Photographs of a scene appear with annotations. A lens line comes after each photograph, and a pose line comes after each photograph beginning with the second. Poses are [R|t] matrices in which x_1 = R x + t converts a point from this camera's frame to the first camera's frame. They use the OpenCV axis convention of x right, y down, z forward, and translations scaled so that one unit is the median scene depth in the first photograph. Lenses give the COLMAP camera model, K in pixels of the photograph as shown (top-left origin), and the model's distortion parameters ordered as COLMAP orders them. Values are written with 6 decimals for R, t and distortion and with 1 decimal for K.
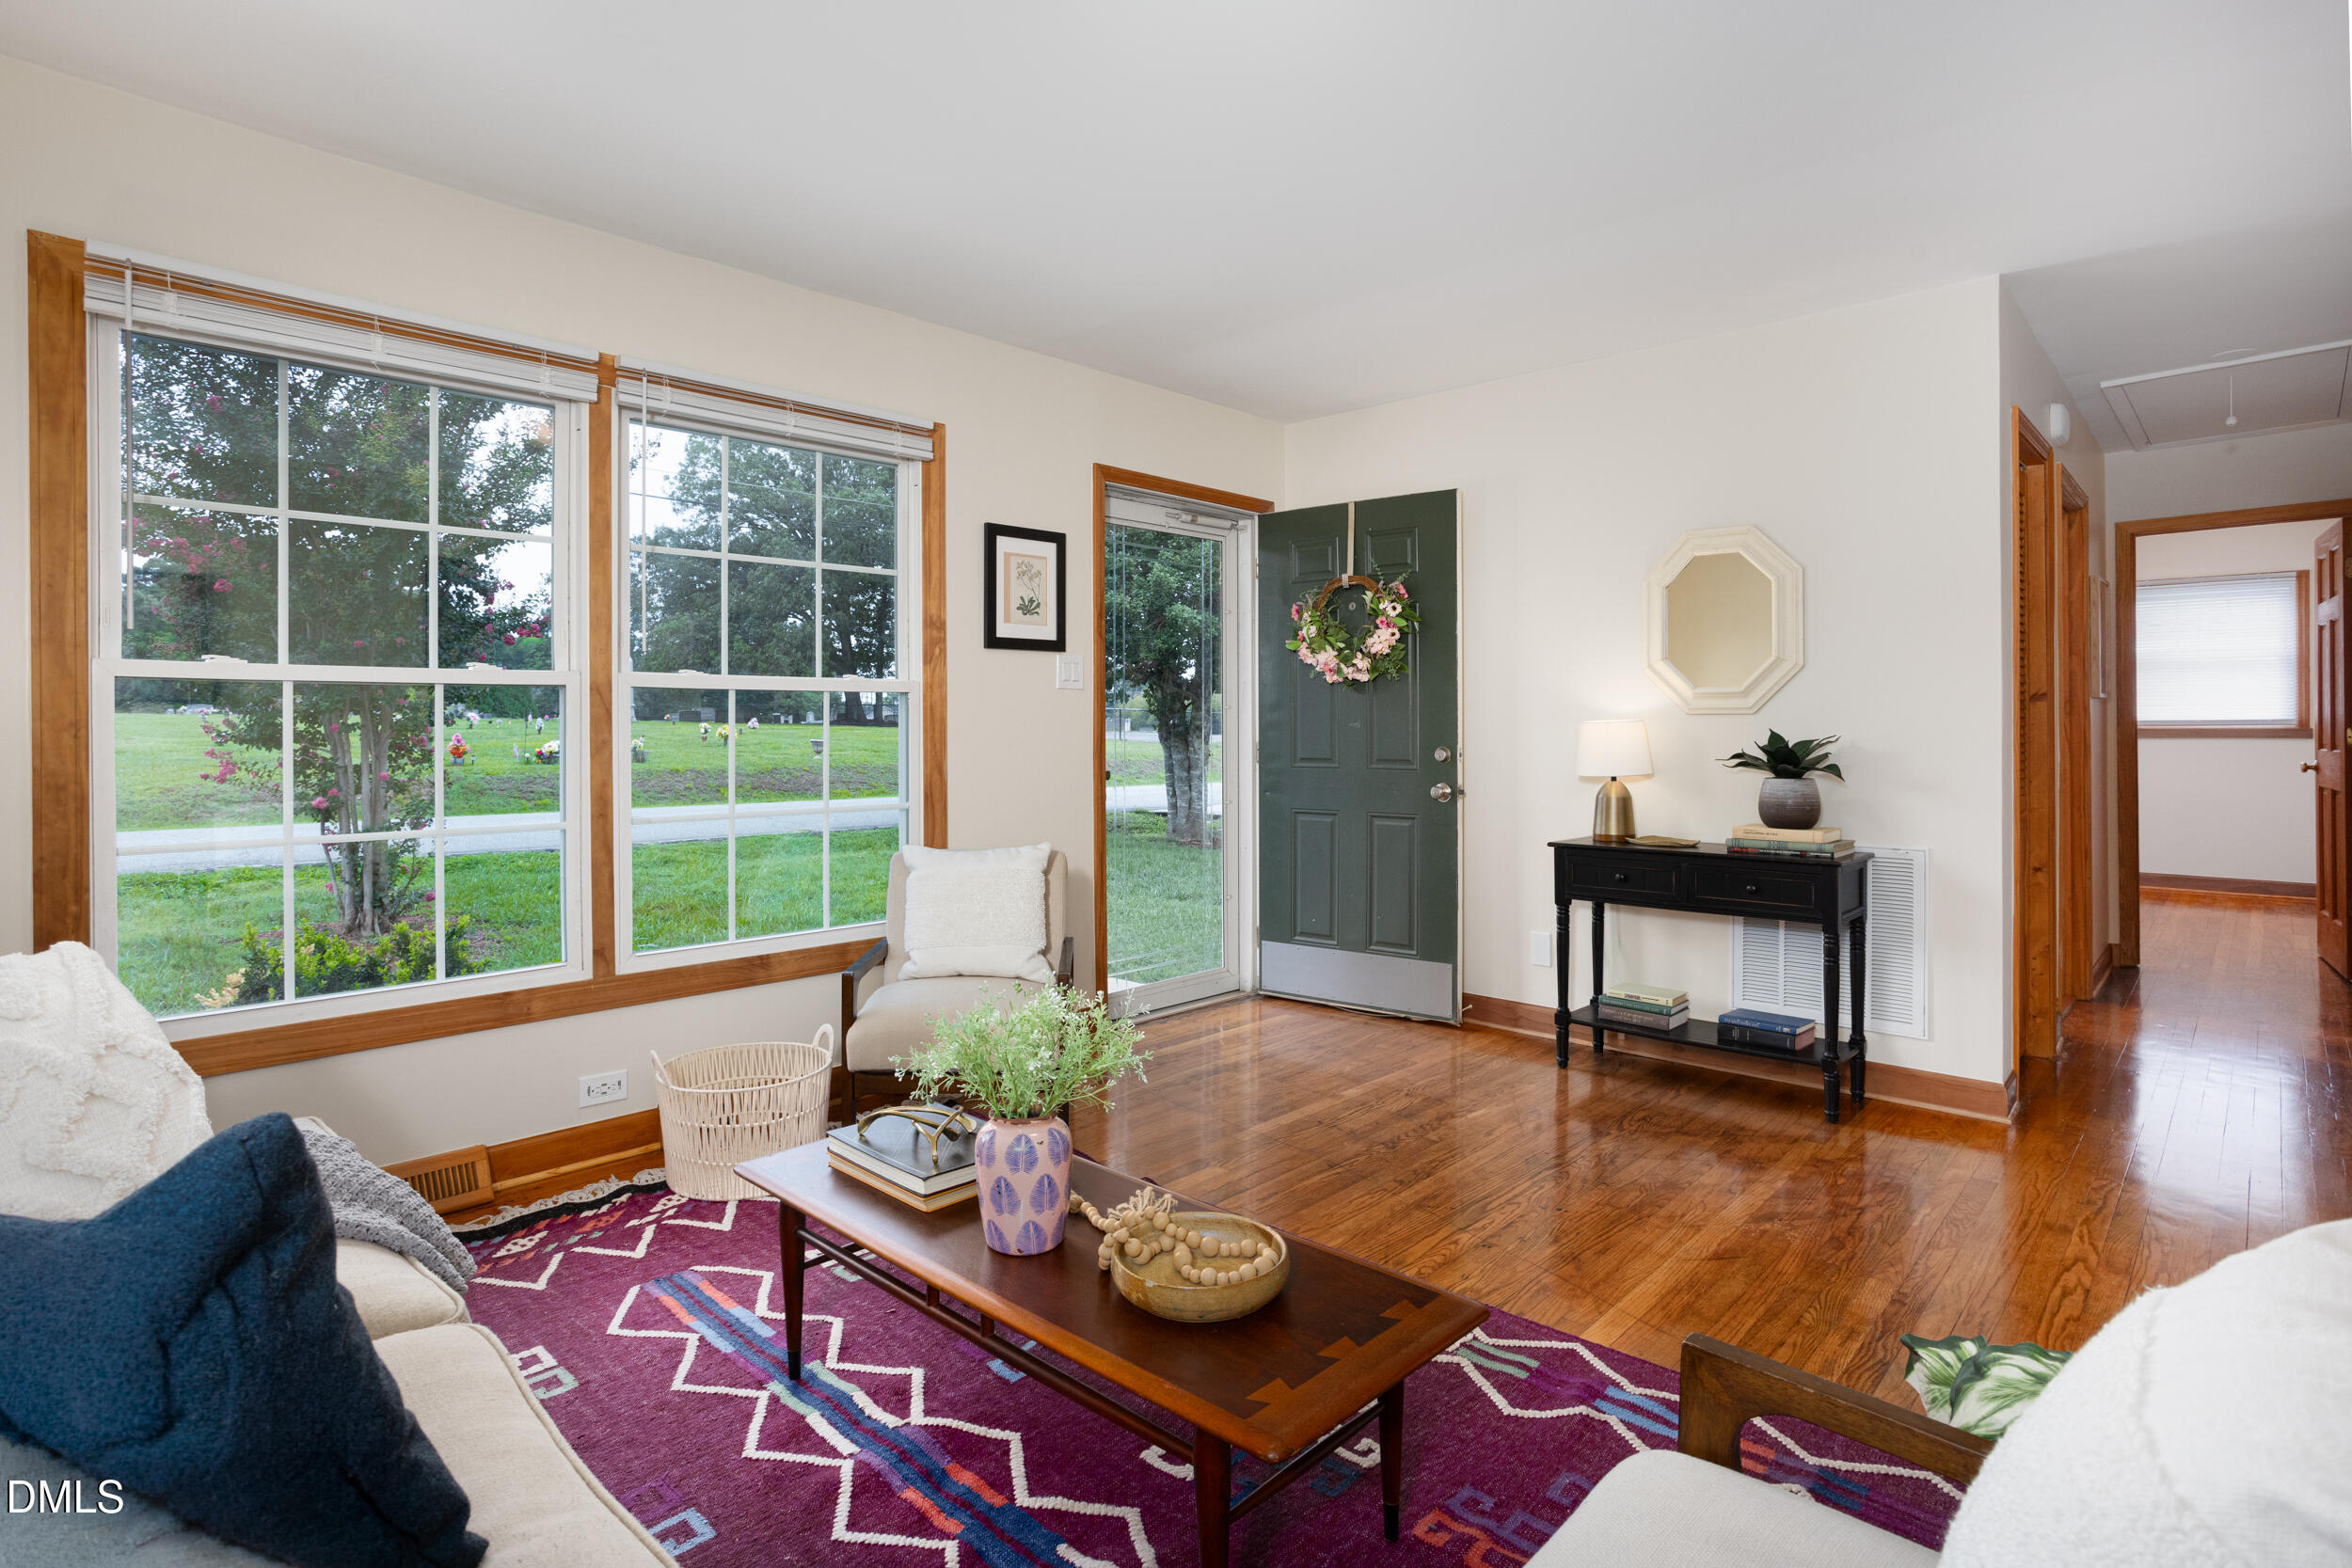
lens RADIAL K [[1181.4, 0, 1191.5], [0, 1181.4, 737.8], [0, 0, 1]] dist [-0.032740, 0.007668]
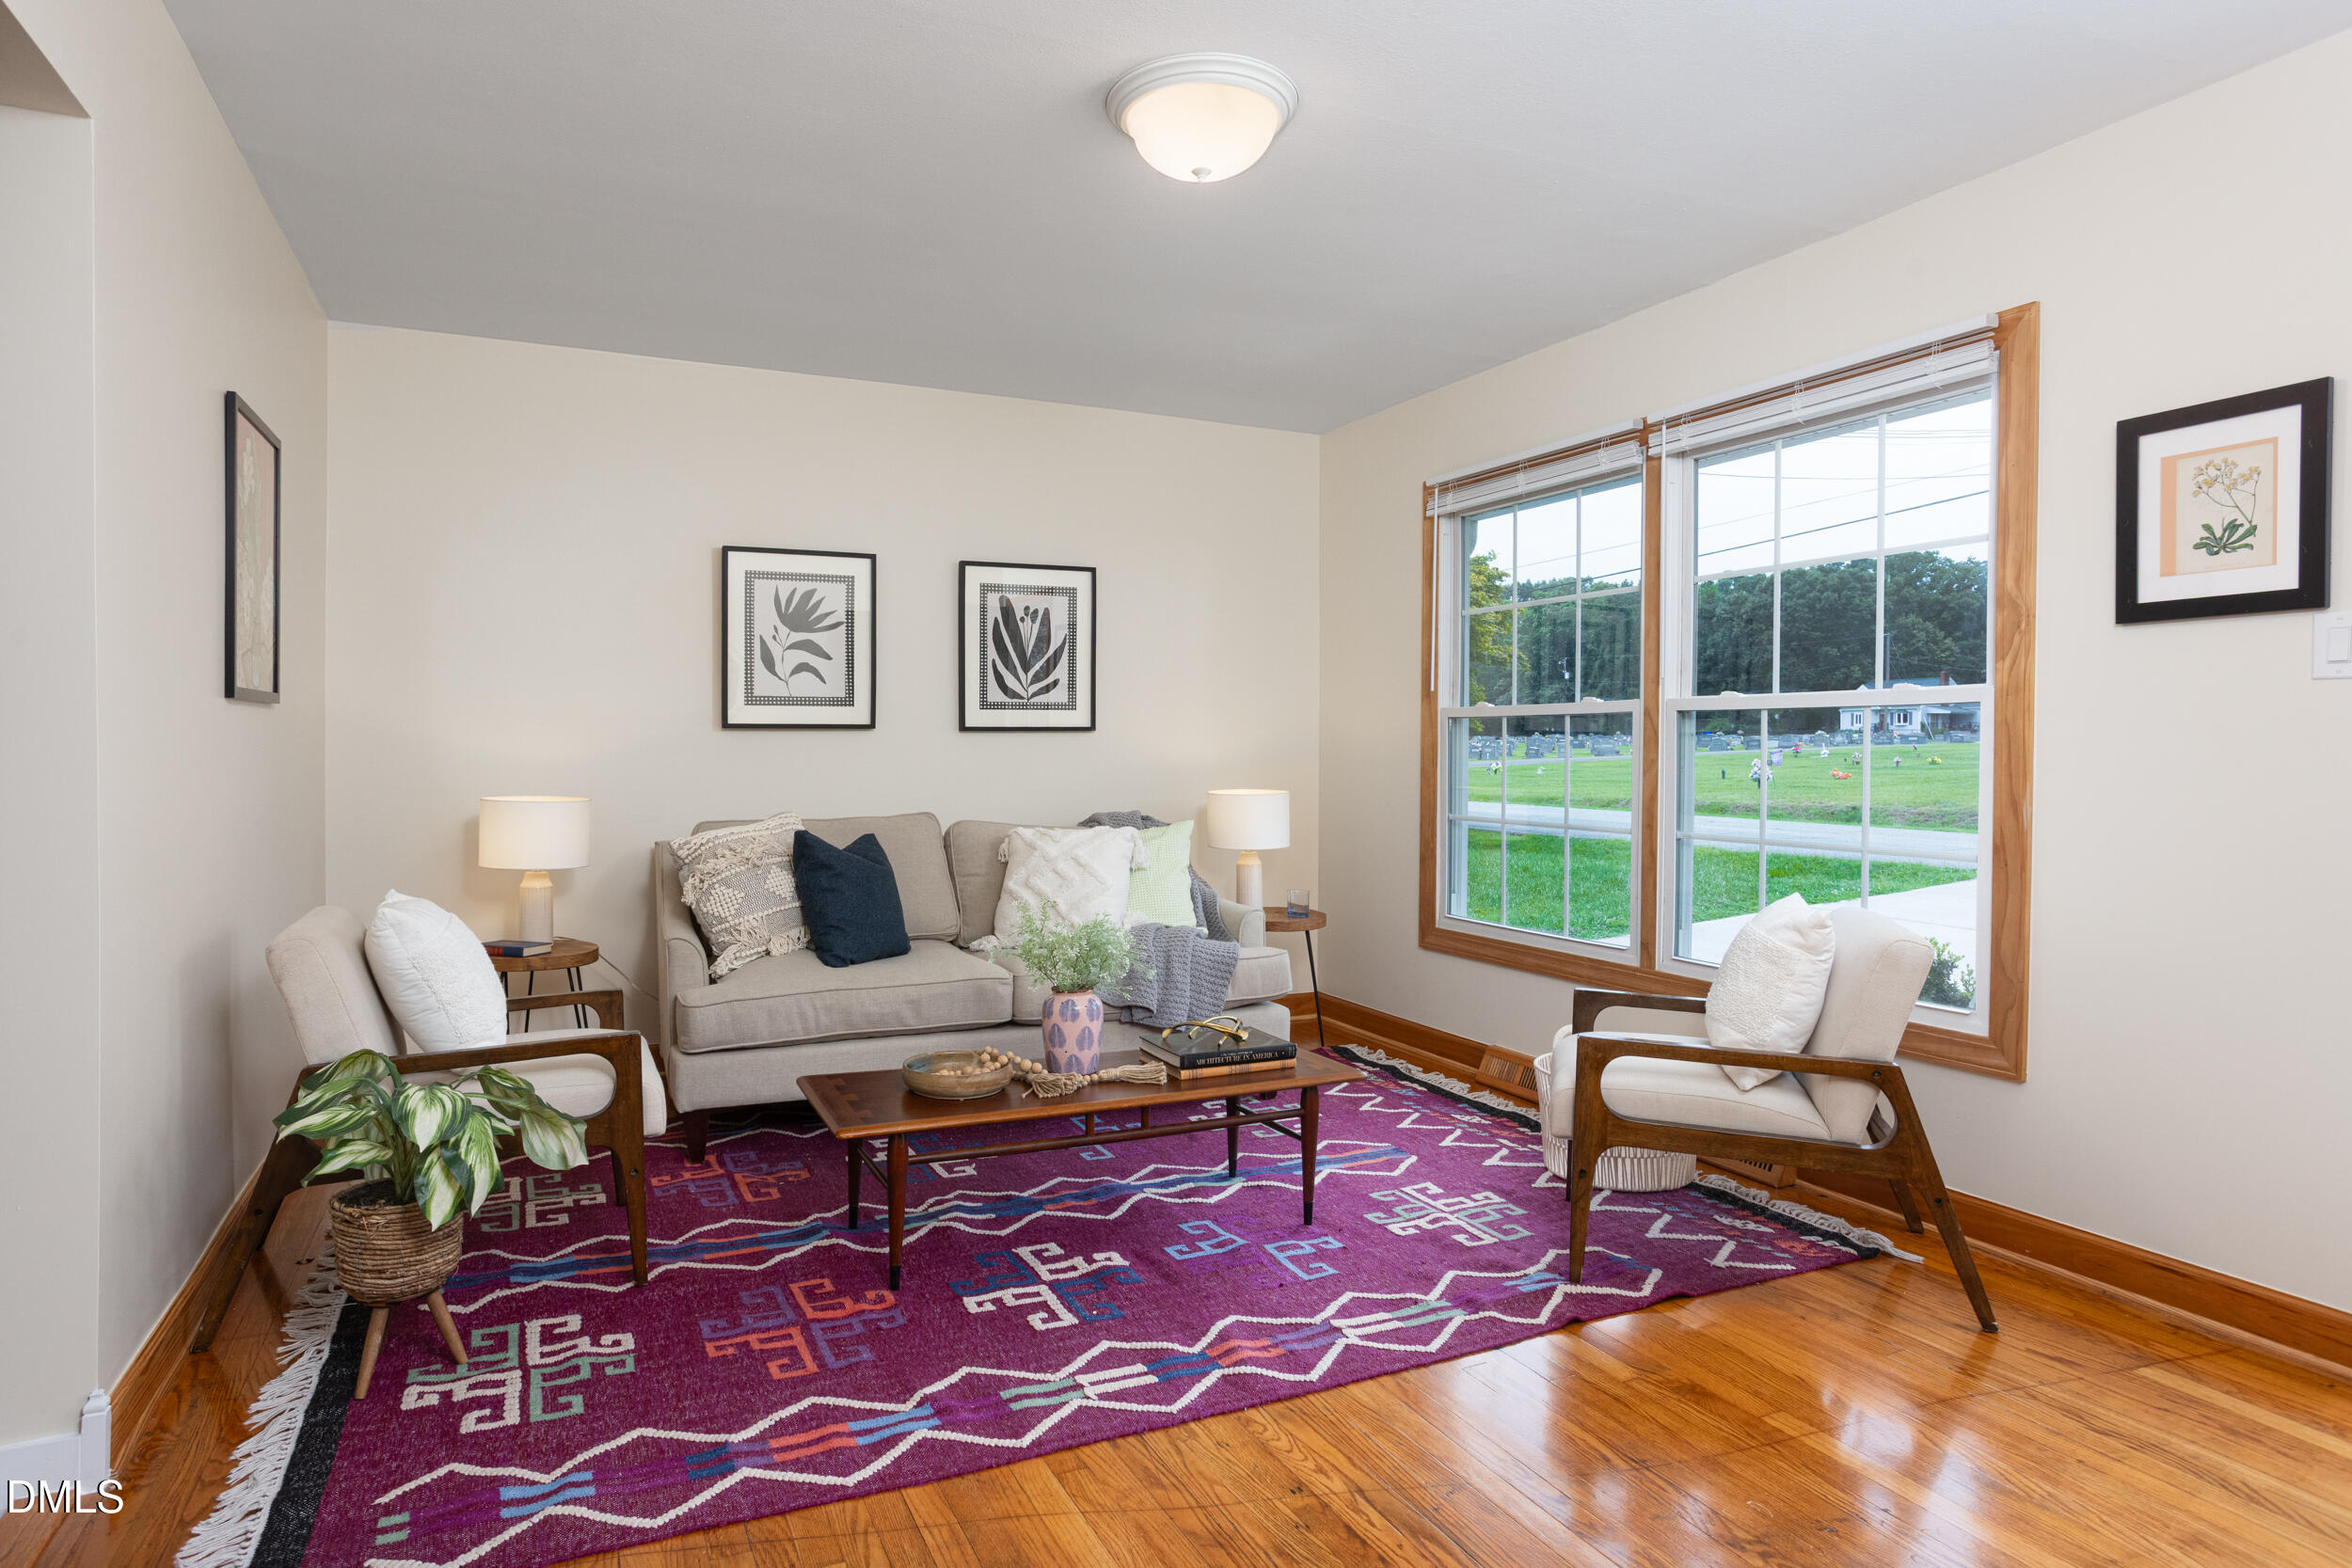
lens RADIAL K [[1367.8, 0, 1183.7], [0, 1367.8, 783.1], [0, 0, 1]] dist [-0.032881, 0.014055]
pose [[-0.362316, 0.027548, -0.931648, 0.852617], [-0.010764, 0.999373, 0.033737, -0.013884], [0.931993, 0.022252, -0.361792, 1.018165]]
